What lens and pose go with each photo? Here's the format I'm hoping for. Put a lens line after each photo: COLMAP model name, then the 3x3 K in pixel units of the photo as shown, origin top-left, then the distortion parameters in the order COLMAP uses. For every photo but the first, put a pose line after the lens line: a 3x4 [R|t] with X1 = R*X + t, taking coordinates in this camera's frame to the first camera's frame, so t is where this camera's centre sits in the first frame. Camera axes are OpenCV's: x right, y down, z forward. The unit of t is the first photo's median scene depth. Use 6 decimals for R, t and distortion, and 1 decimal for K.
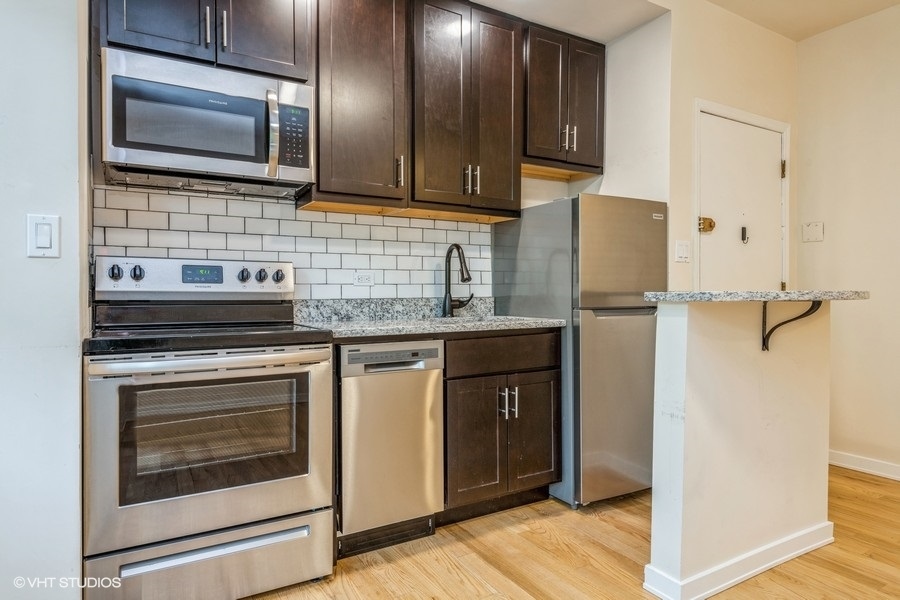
lens RADIAL K [[537.9, 0, 448.8], [0, 537.9, 298.3], [0, 0, 1]] dist [0.009949, 0.000652]
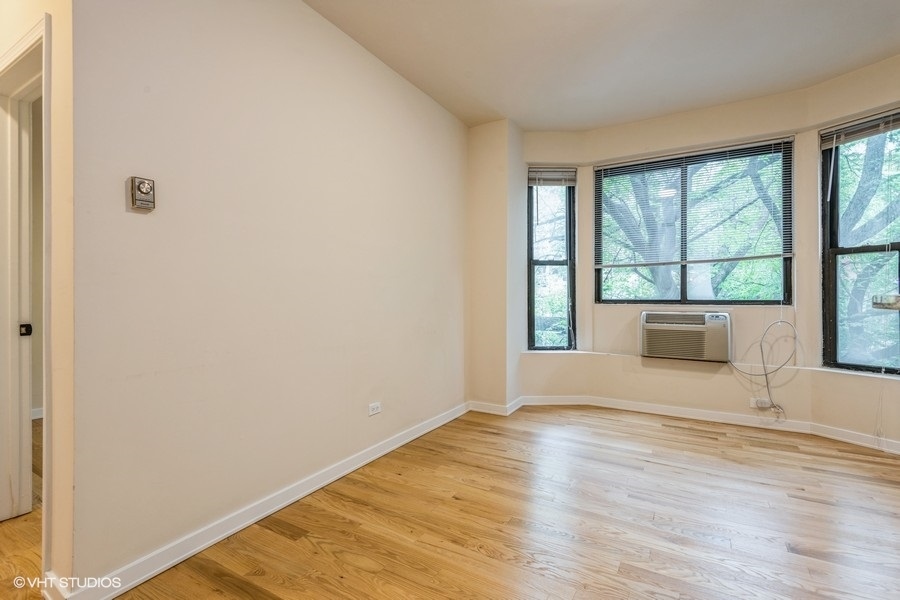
lens RADIAL K [[406.9, 0, 454.1], [0, 406.9, 300.5], [0, 0, 1]] dist [0.020553, -0.000981]
pose [[-0.867437, 0.004048, -0.497531, 0.905335], [-0.003206, 0.999901, 0.013726, -0.022830], [0.497537, 0.013502, -0.867338, 1.422143]]
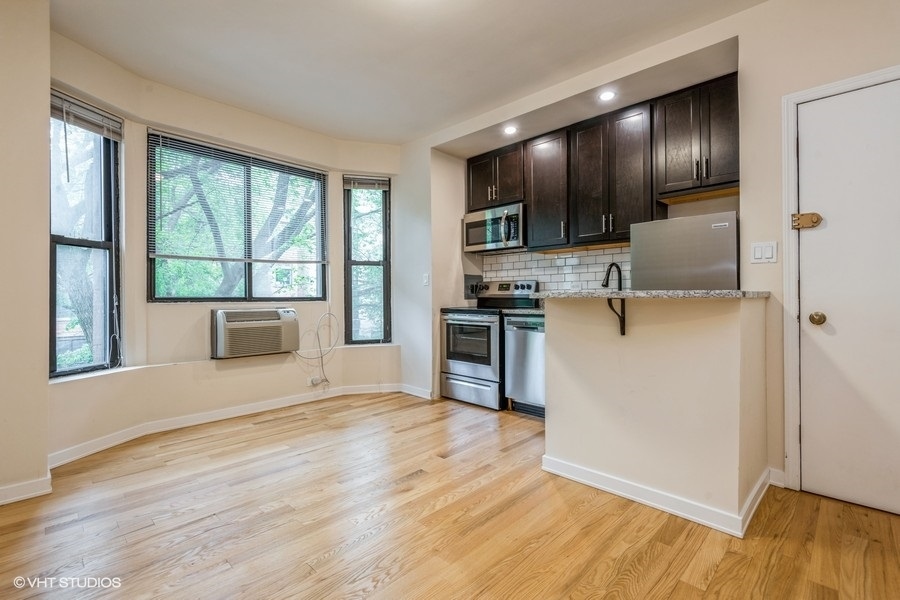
lens RADIAL K [[406.9, 0, 452.0], [0, 406.9, 295.3], [0, 0, 1]] dist [0.020553, -0.000981]
pose [[0.257846, -0.002677, -0.966182, 1.291158], [-0.003486, 0.999987, -0.003701, 0.001133], [0.966180, 0.004323, 0.257833, 0.276172]]
